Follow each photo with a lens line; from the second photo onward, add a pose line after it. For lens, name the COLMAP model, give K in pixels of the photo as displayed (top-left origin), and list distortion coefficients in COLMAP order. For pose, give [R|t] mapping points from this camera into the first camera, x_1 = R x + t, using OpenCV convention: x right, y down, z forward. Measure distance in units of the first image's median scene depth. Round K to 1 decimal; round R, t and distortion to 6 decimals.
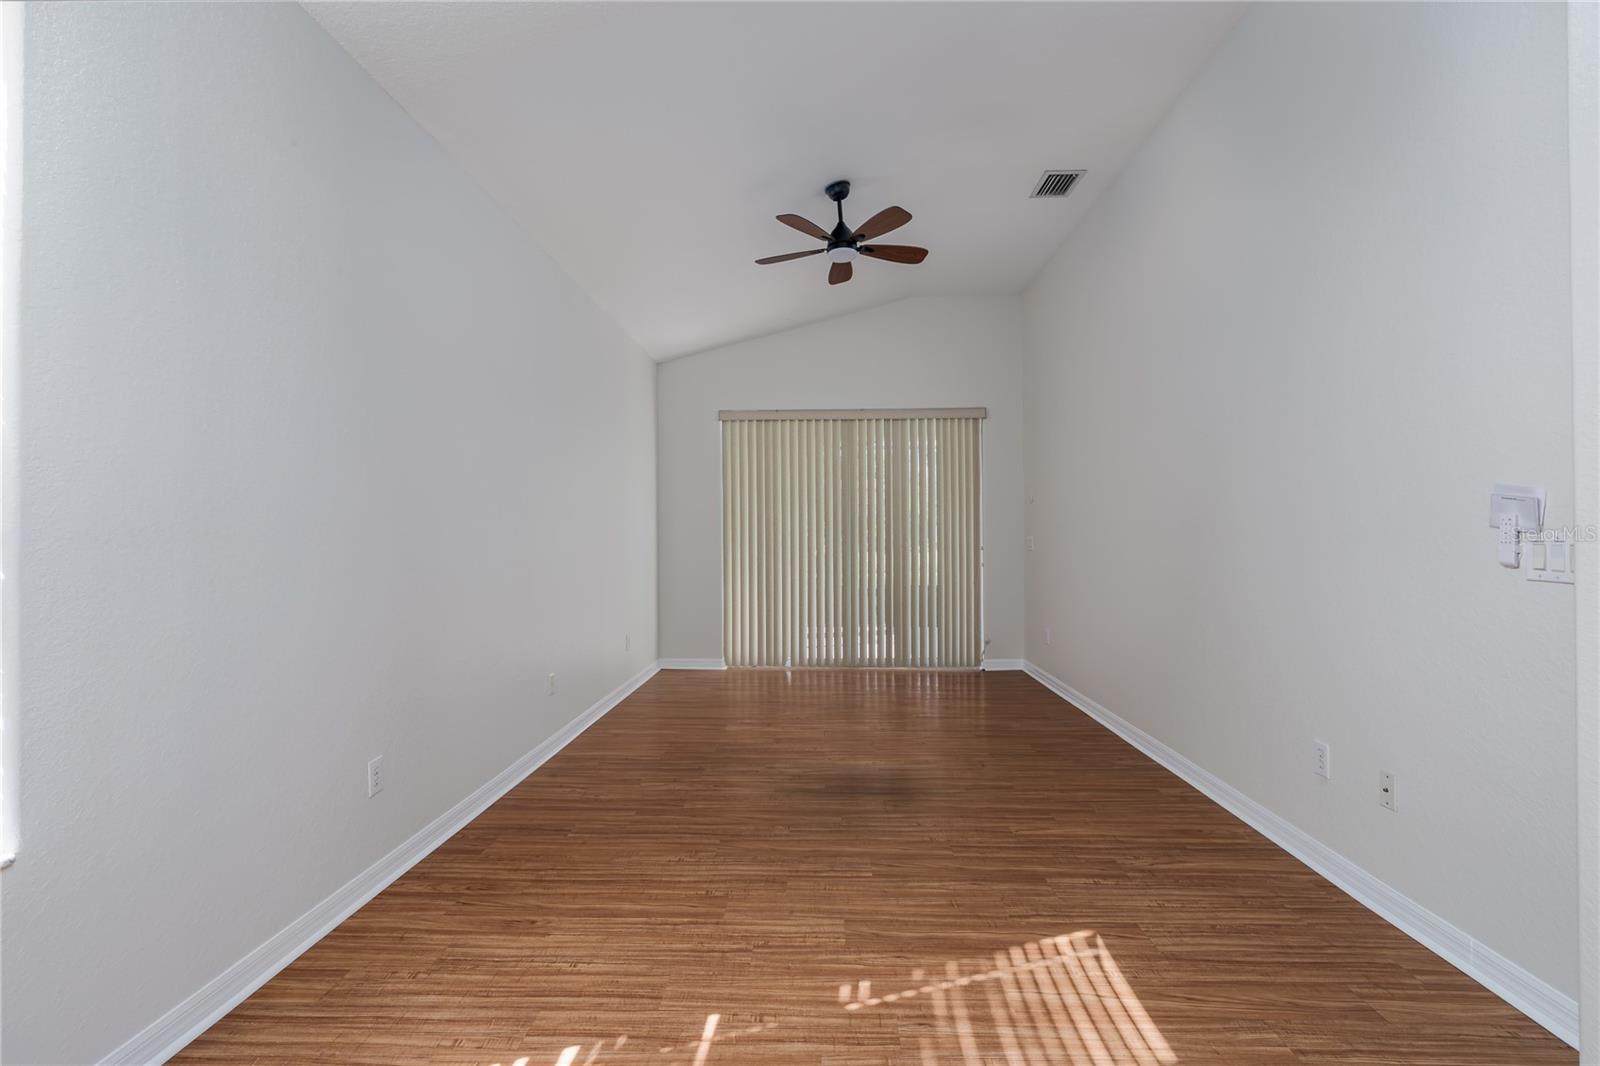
lens RADIAL K [[735.5, 0, 795.3], [0, 735.5, 532.1], [0, 0, 1]] dist [-0.005717, 0.000731]
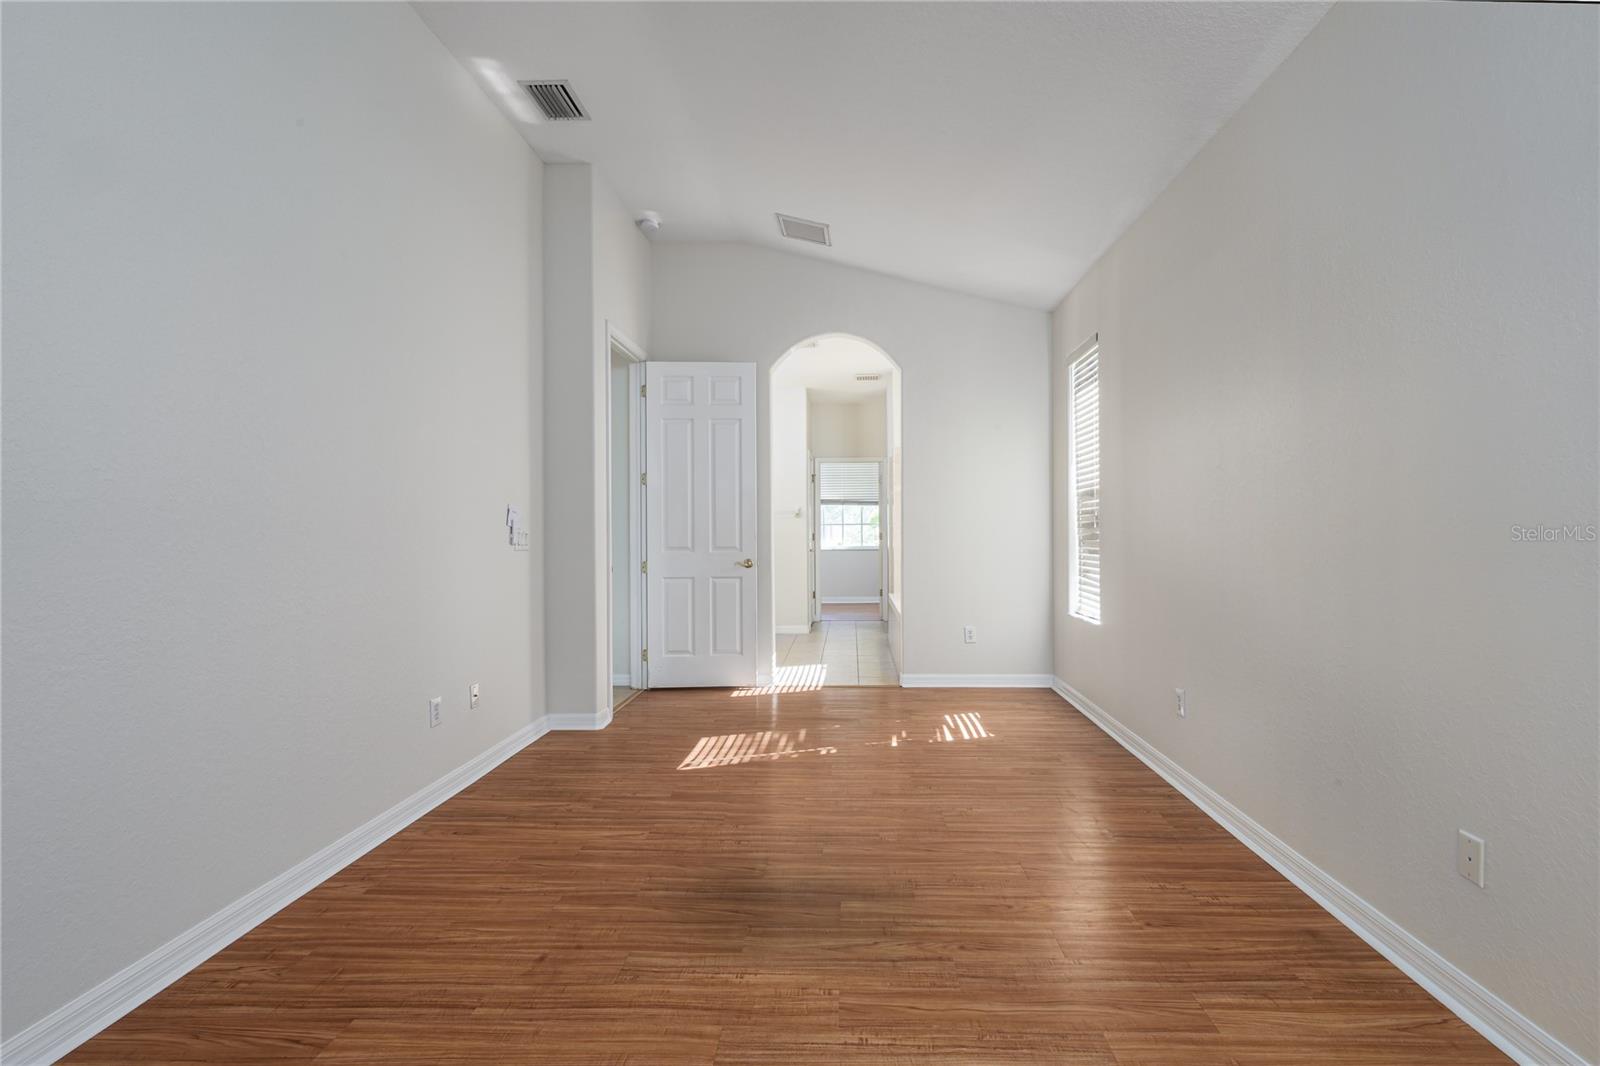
lens RADIAL K [[735.5, 0, 806.6], [0, 735.5, 535.8], [0, 0, 1]] dist [-0.005717, 0.000731]
pose [[-0.999852, 0.010590, 0.013581, 0.080186], [0.010647, 0.999935, 0.004096, 0.017477], [-0.013537, 0.004240, -0.999899, 2.244261]]
